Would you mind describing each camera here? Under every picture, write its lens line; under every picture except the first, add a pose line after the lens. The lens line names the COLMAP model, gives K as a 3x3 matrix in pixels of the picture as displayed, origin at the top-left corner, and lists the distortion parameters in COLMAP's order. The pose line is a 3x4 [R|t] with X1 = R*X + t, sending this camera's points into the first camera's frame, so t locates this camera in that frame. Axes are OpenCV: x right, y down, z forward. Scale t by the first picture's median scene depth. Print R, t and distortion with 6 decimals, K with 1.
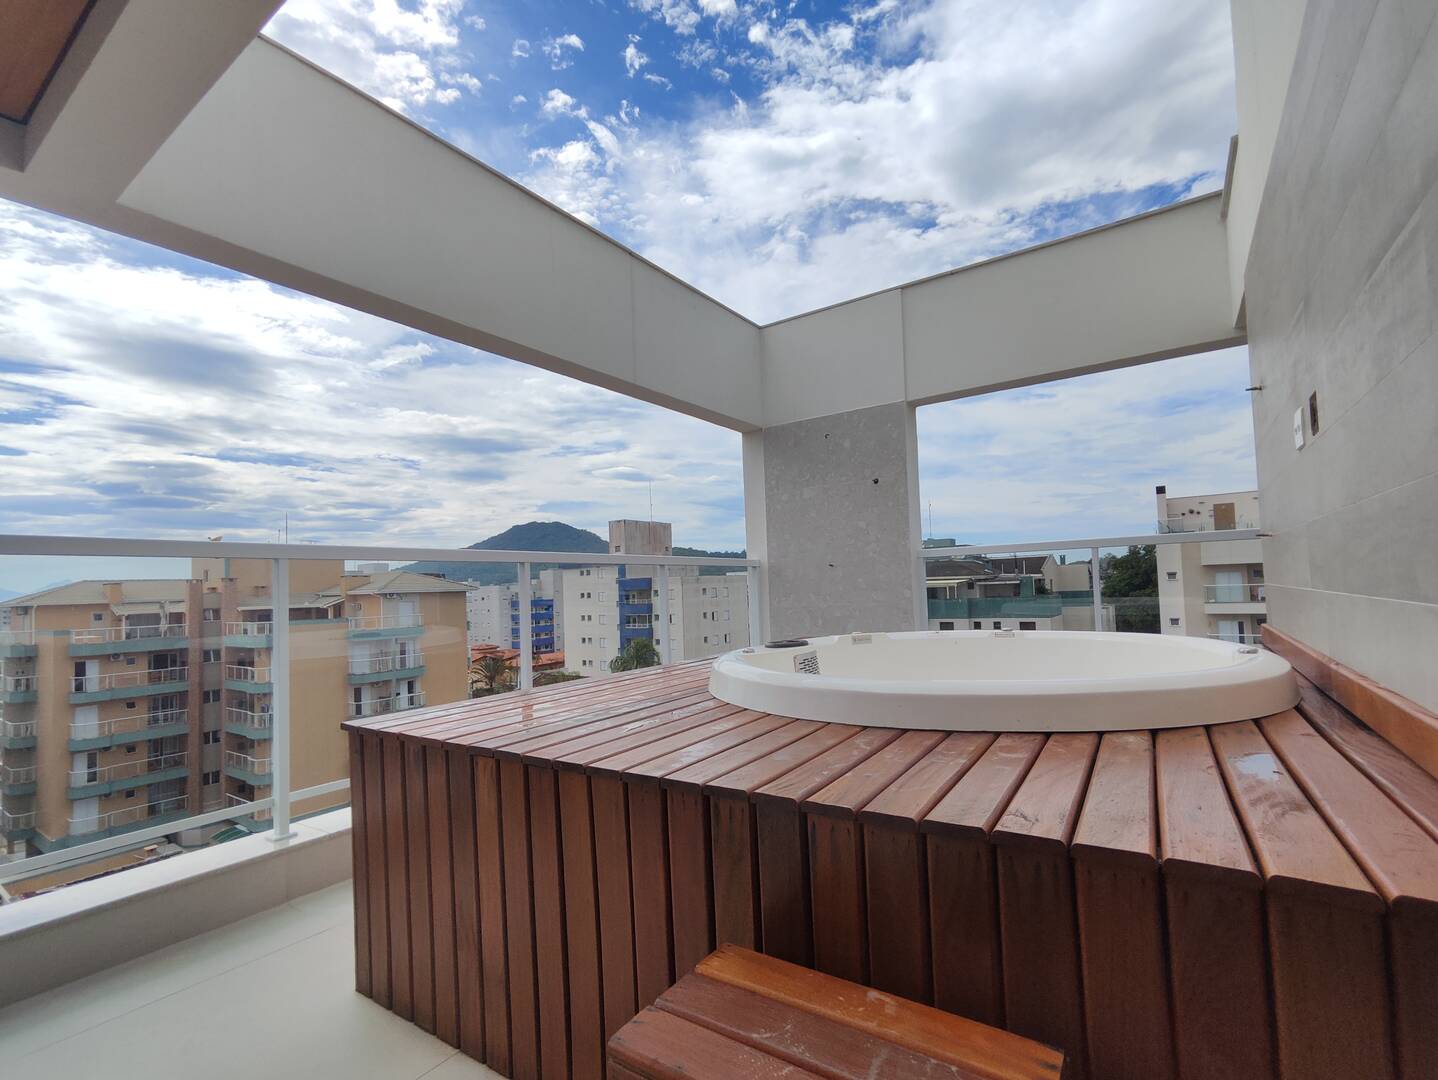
lens RADIAL K [[663.0, 0, 724.9], [0, 663.0, 566.0], [0, 0, 1]] dist [0.001520, 0.000782]
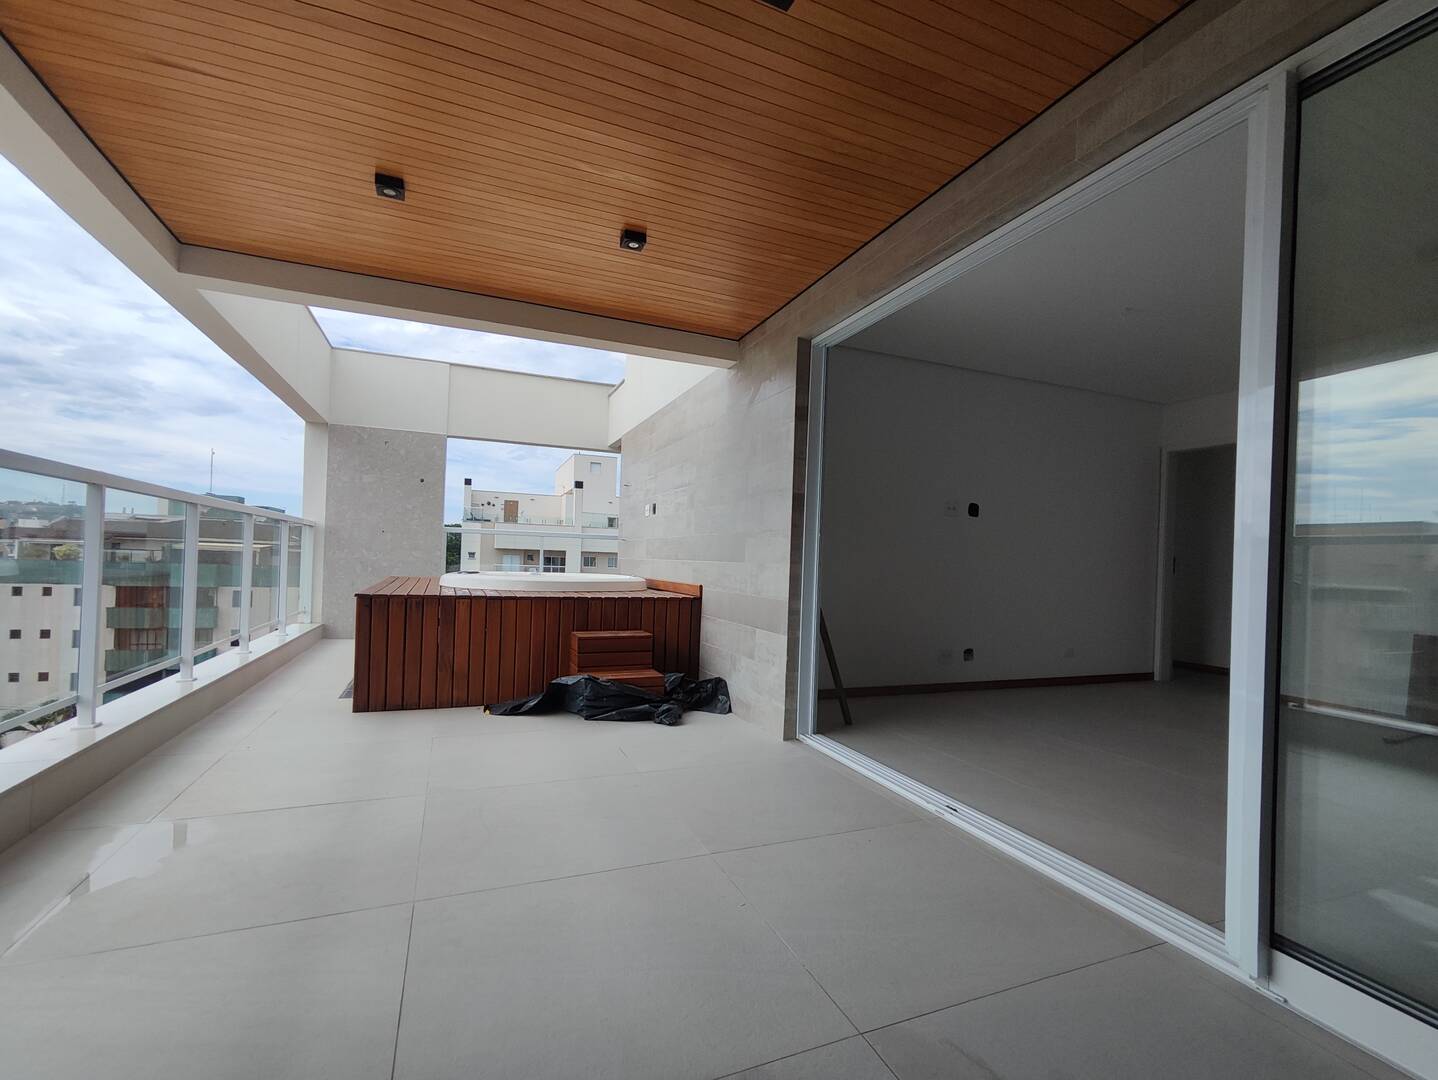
lens RADIAL K [[658.0, 0, 734.9], [0, 658.0, 552.8], [0, 0, 1]] dist [-0.002835, 0.001074]
pose [[0.543522, 0.067463, 0.836680, -0.591677], [-0.083577, 0.996161, -0.026029, 0.018696], [-0.835224, -0.055780, 0.547074, -0.423966]]
